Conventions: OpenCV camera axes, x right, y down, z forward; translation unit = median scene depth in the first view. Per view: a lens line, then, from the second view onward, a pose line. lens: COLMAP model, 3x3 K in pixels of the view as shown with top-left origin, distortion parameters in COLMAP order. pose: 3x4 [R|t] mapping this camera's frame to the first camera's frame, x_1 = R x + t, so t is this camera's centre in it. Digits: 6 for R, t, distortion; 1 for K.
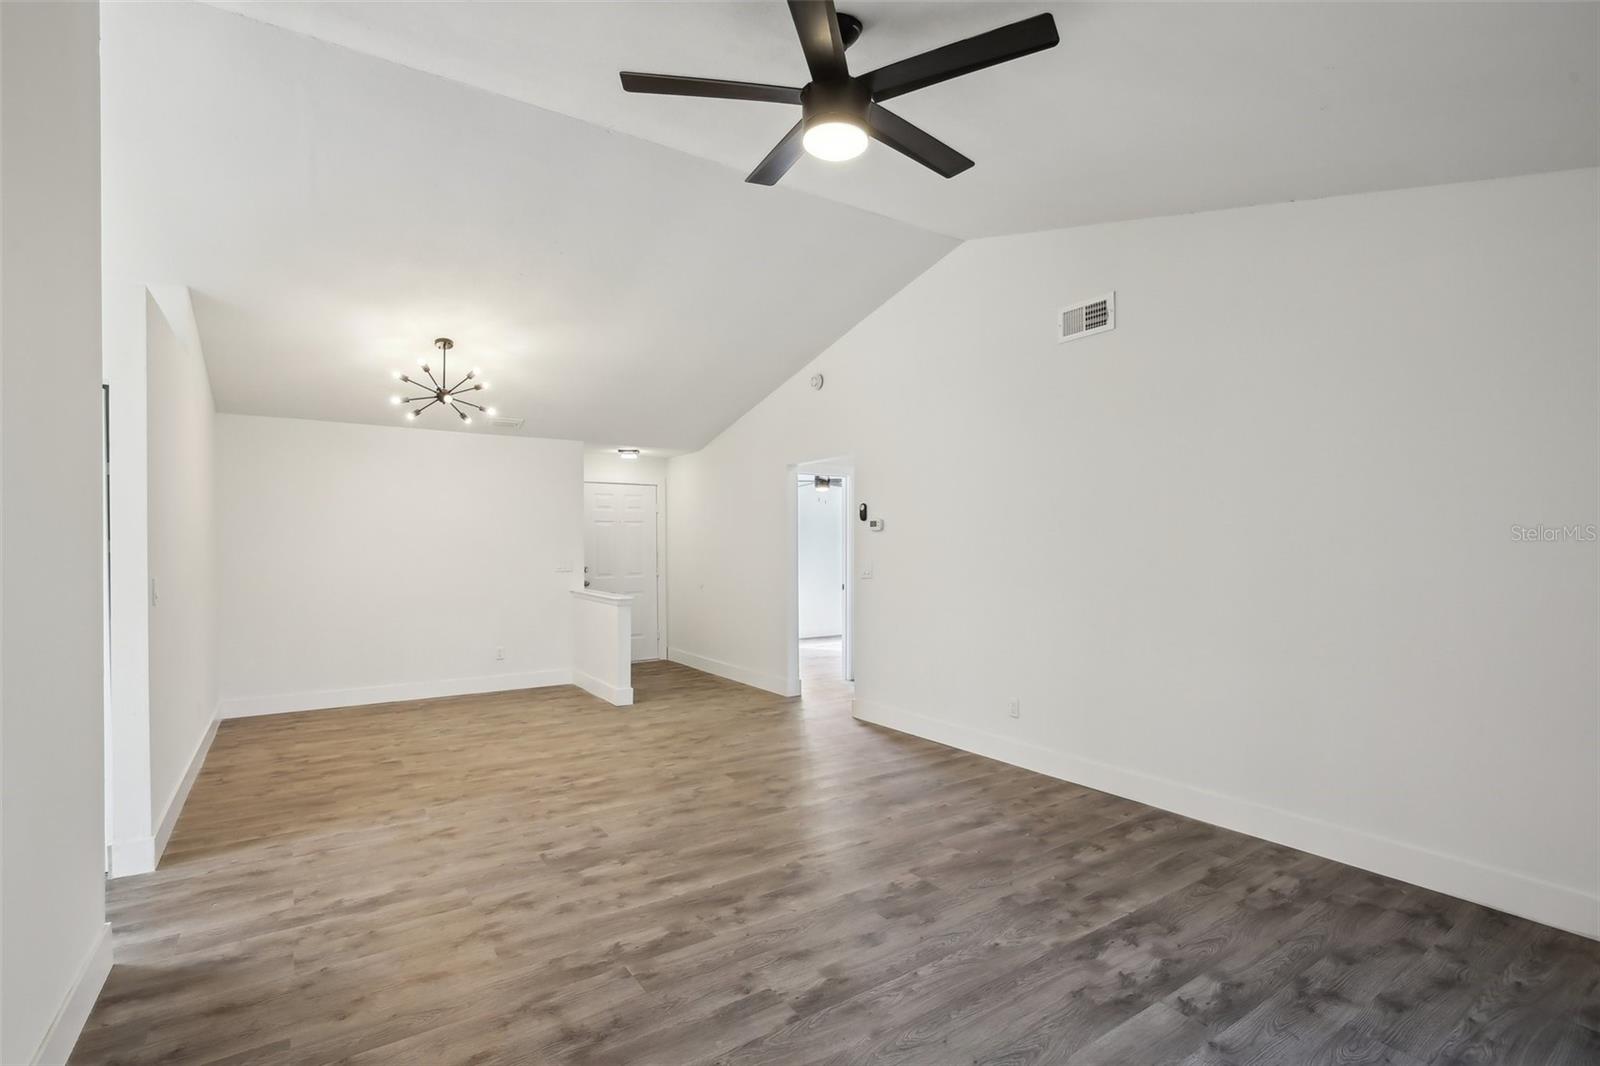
lens RADIAL K [[739.4, 0, 793.7], [0, 739.4, 536.8], [0, 0, 1]] dist [-0.009496, 0.000180]
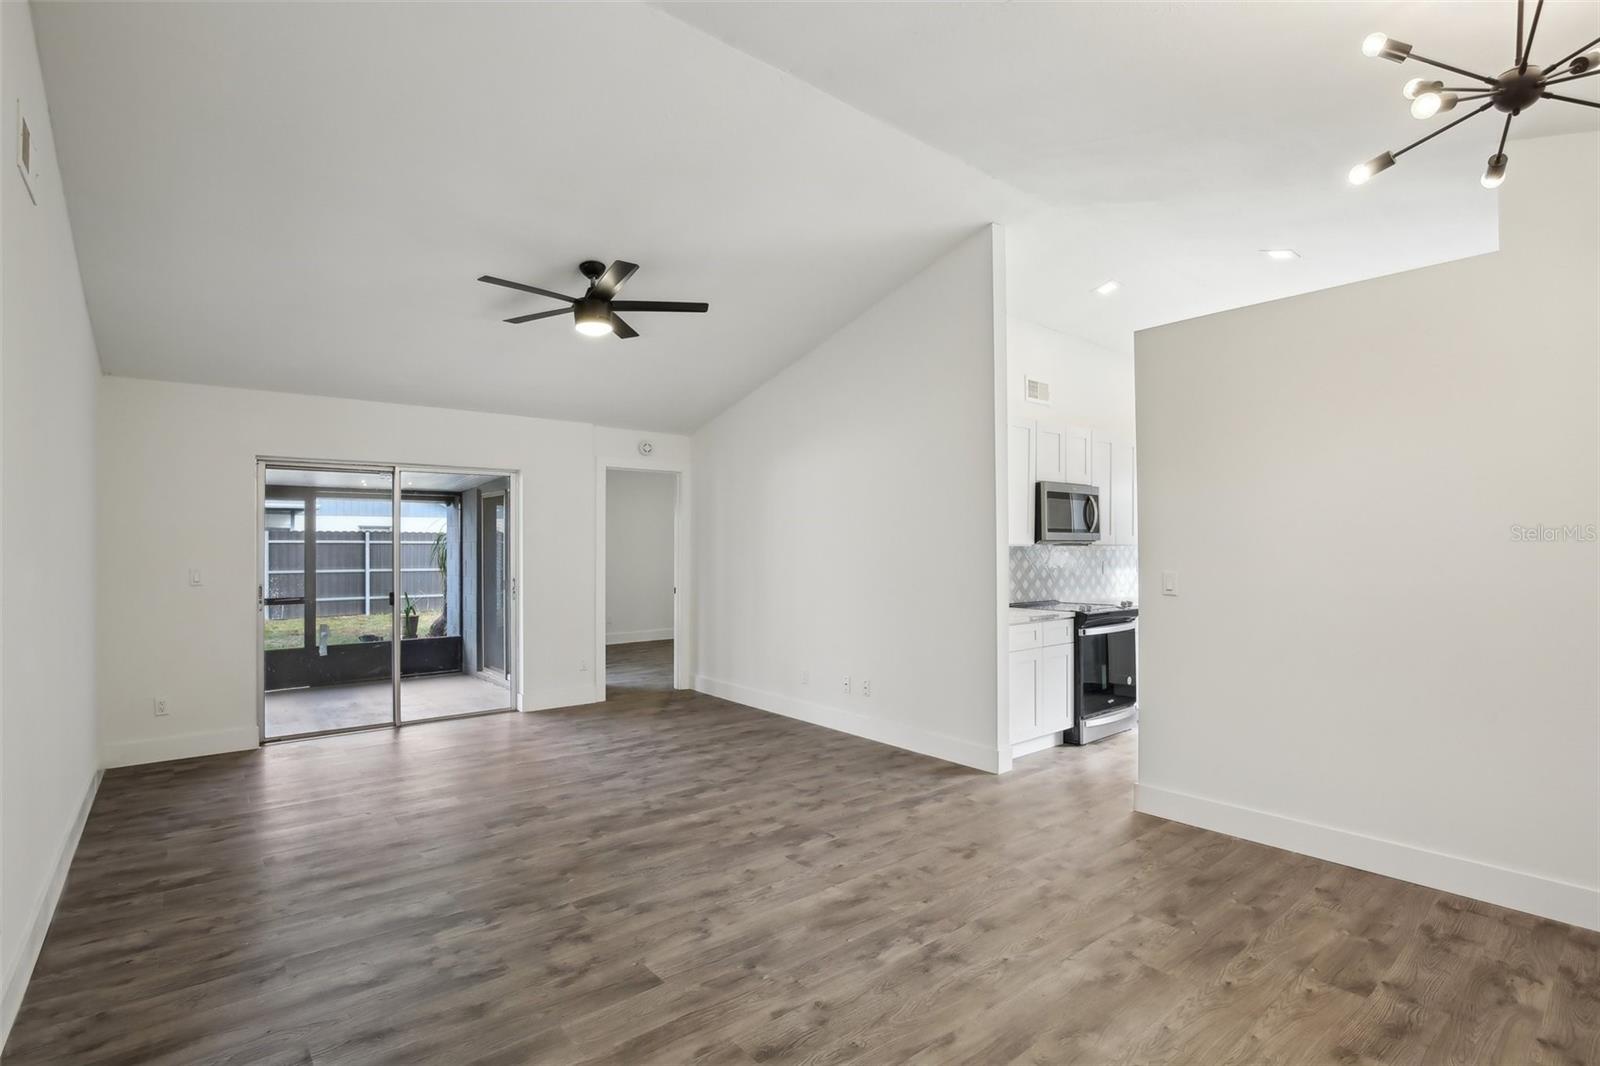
lens RADIAL K [[769.1, 0, 793.8], [0, 769.1, 539.0], [0, 0, 1]] dist [-0.027154, 0.001228]
pose [[-0.995860, 0.005206, -0.090749, -0.166244], [0.007304, 0.999713, -0.022798, 0.024783], [0.090604, -0.023366, -0.995613, 1.865171]]
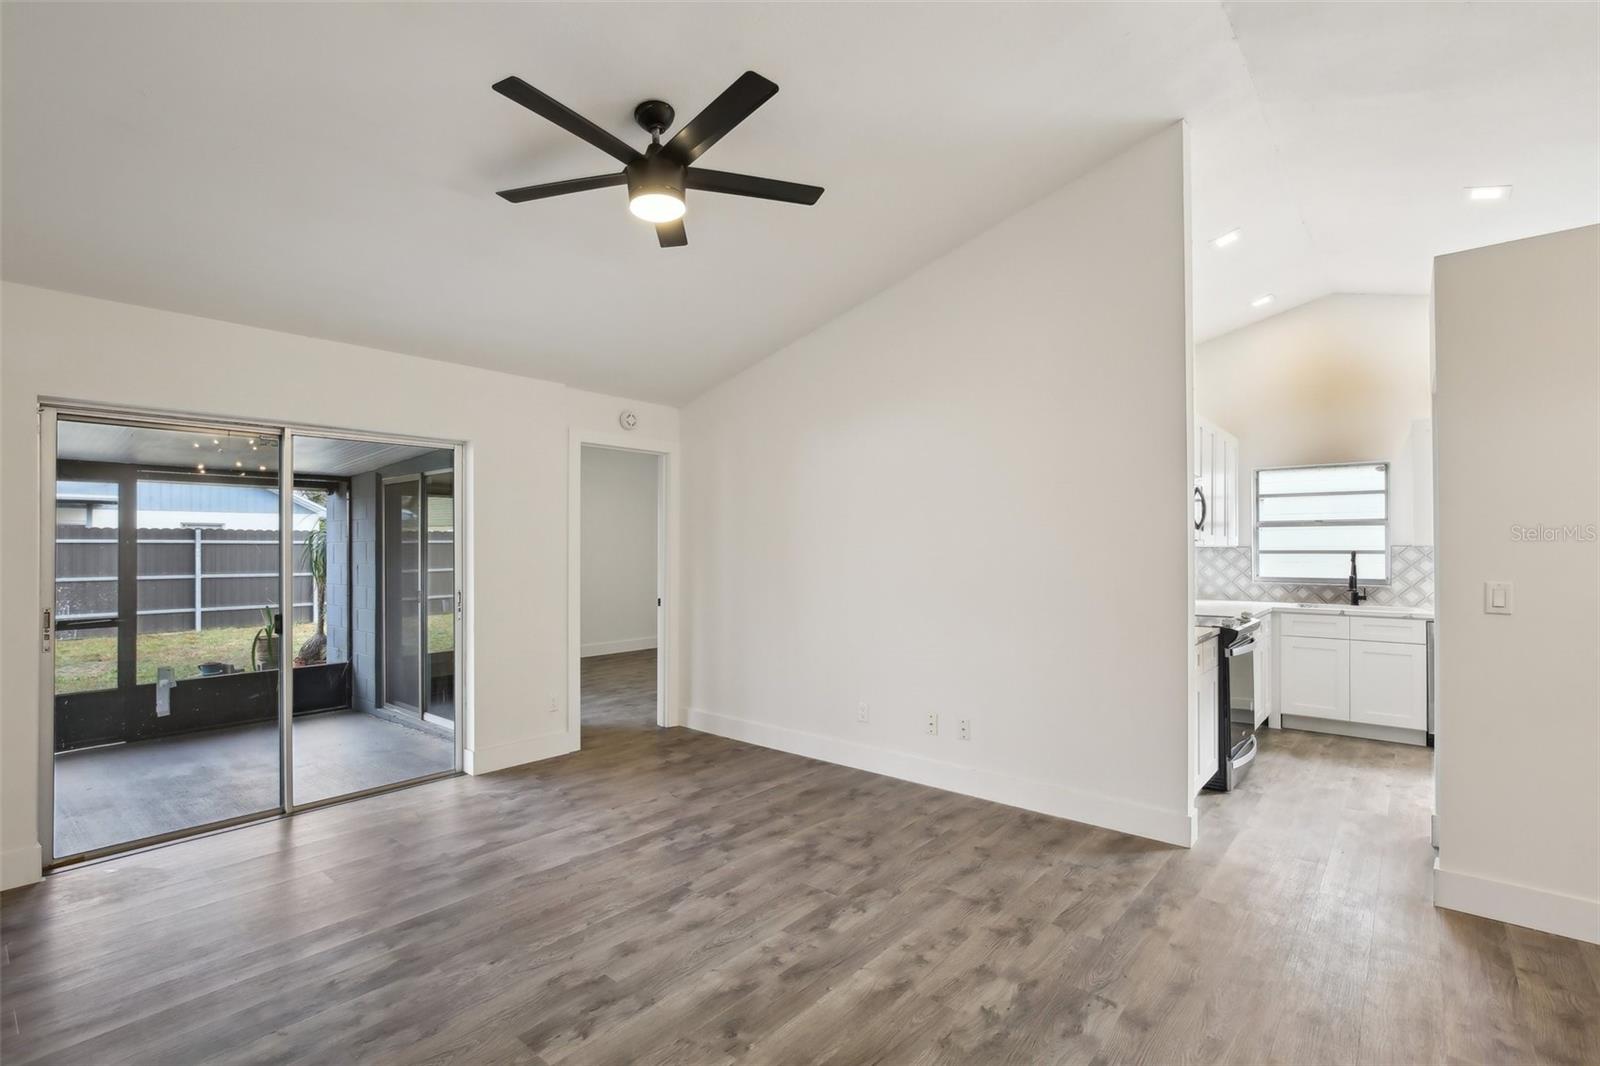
lens RADIAL K [[744.3, 0, 794.6], [0, 744.3, 546.4], [0, 0, 1]] dist [-0.014403, 0.008066]
pose [[-0.962971, 0.004830, -0.269561, 0.105410], [0.008755, 0.999872, -0.013362, 0.017556], [0.269462, -0.015227, -0.962891, 1.401029]]
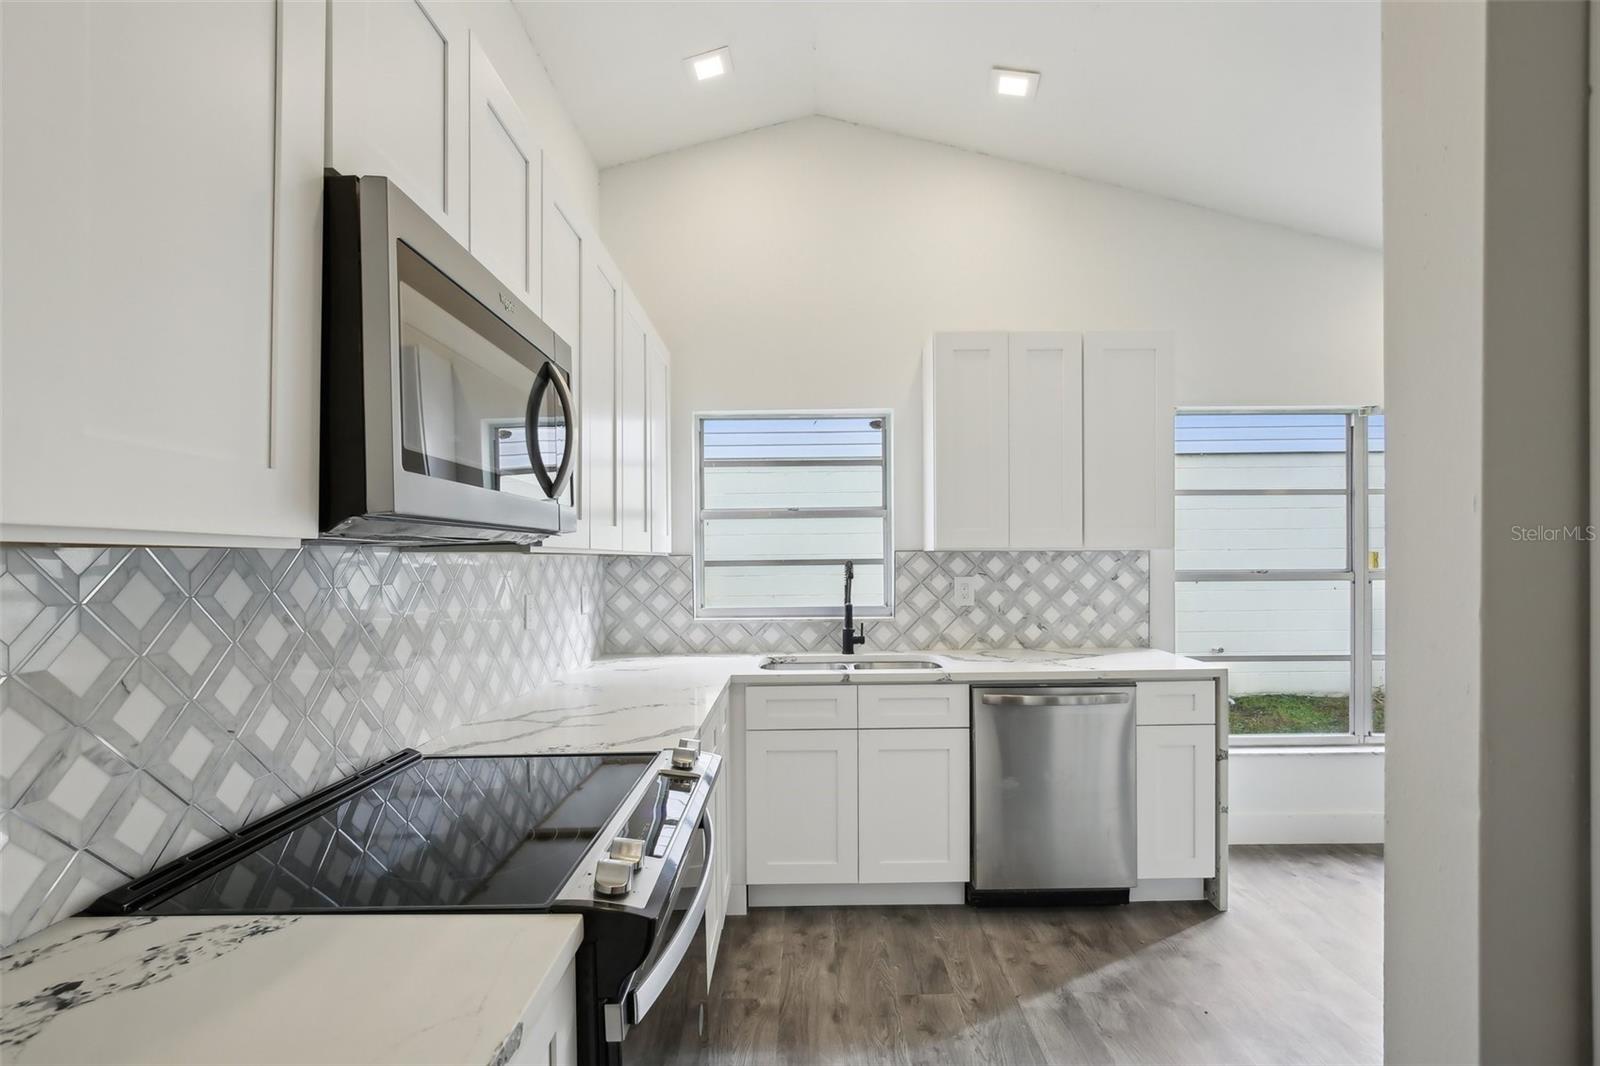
lens RADIAL K [[758.0, 0, 802.2], [0, 758.0, 571.3], [0, 0, 1]] dist [-0.002025, 0.000001]
pose [[-0.561323, 0.024677, -0.827229, -0.647788], [0.023288, 0.999631, 0.014018, 0.016364], [0.827269, -0.011396, -0.561690, 0.698738]]
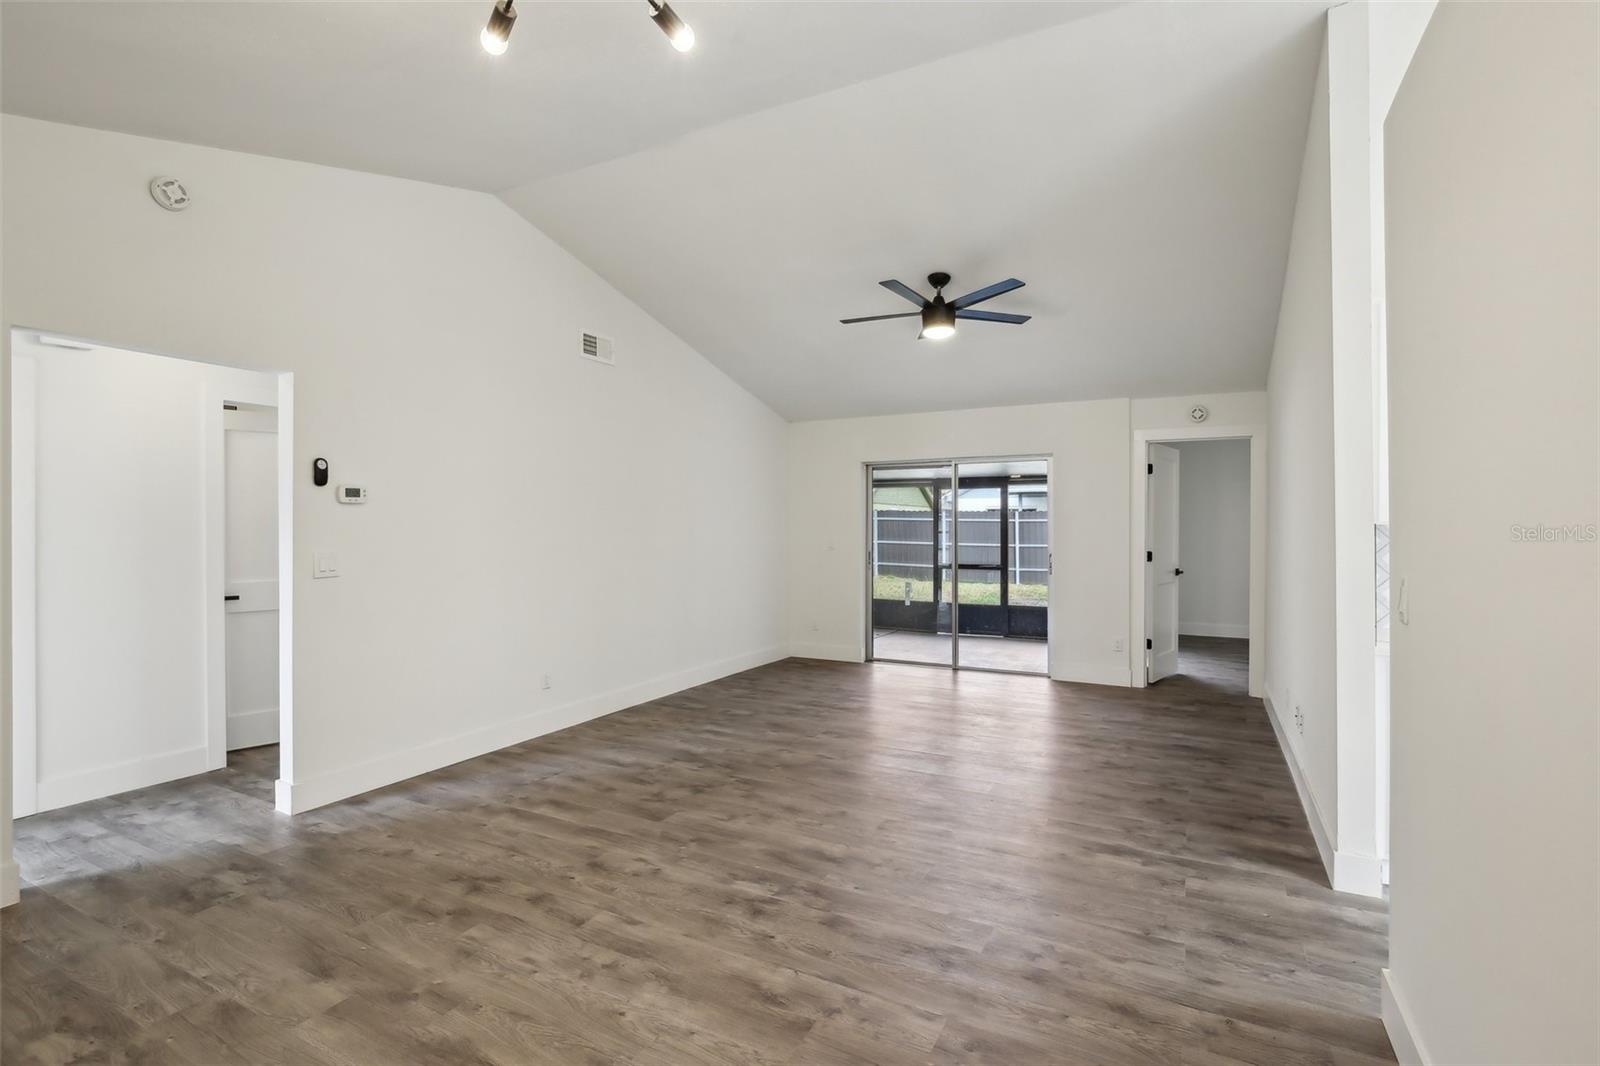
lens RADIAL K [[756.1, 0, 787.2], [0, 756.1, 524.5], [0, 0, 1]] dist [-0.010404, 0.000005]
pose [[-0.462028, 0.004971, 0.886851, -1.026634], [-0.009687, 0.999896, -0.010651, 0.022581], [-0.886813, -0.013512, -0.461932, 1.500858]]
